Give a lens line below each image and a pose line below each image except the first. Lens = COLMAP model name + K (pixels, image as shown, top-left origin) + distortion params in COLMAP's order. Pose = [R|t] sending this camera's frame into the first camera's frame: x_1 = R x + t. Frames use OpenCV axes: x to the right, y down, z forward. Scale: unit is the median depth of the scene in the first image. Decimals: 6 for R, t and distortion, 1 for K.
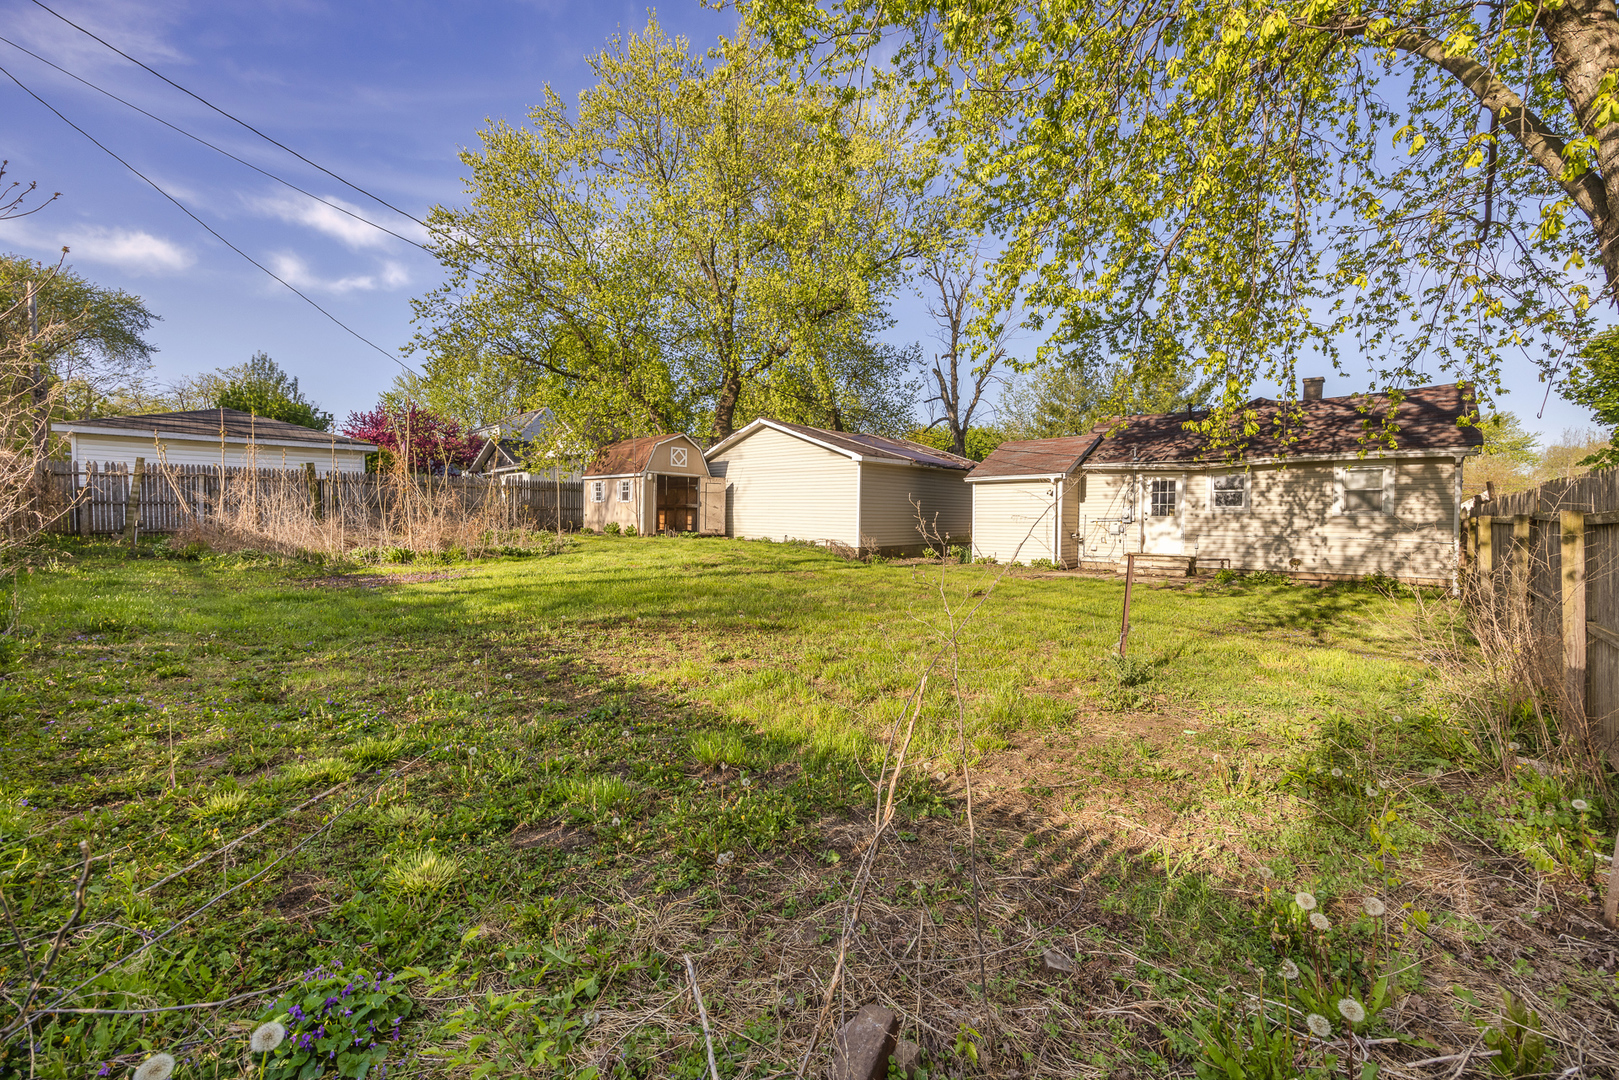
lens RADIAL K [[656.6, 0, 806.2], [0, 656.6, 544.6], [0, 0, 1]] dist [-0.002827, -0.000070]
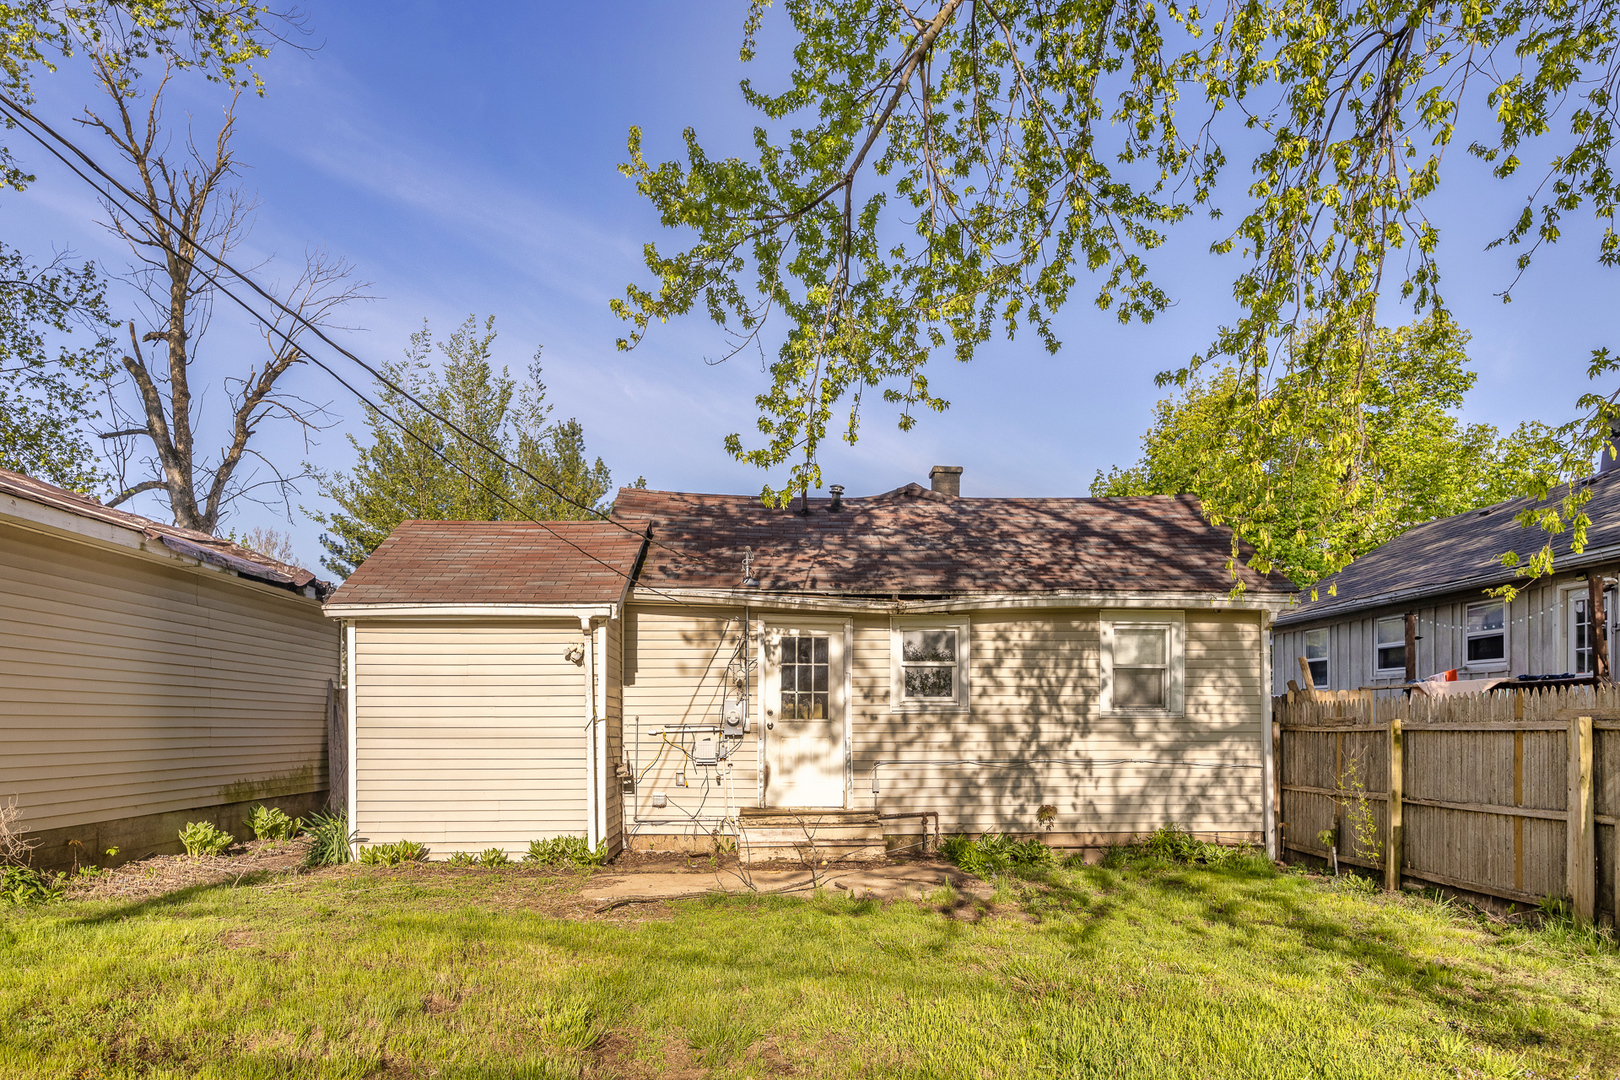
lens RADIAL K [[1187.1, 0, 809.7], [0, 1187.1, 713.3], [0, 0, 1]] dist [0.003110, -0.001184]
pose [[0.735370, -0.000384, 0.677666, 0.019468], [0.033995, 0.998762, -0.036324, -0.019806], [-0.676812, 0.049749, 0.734473, 0.458339]]
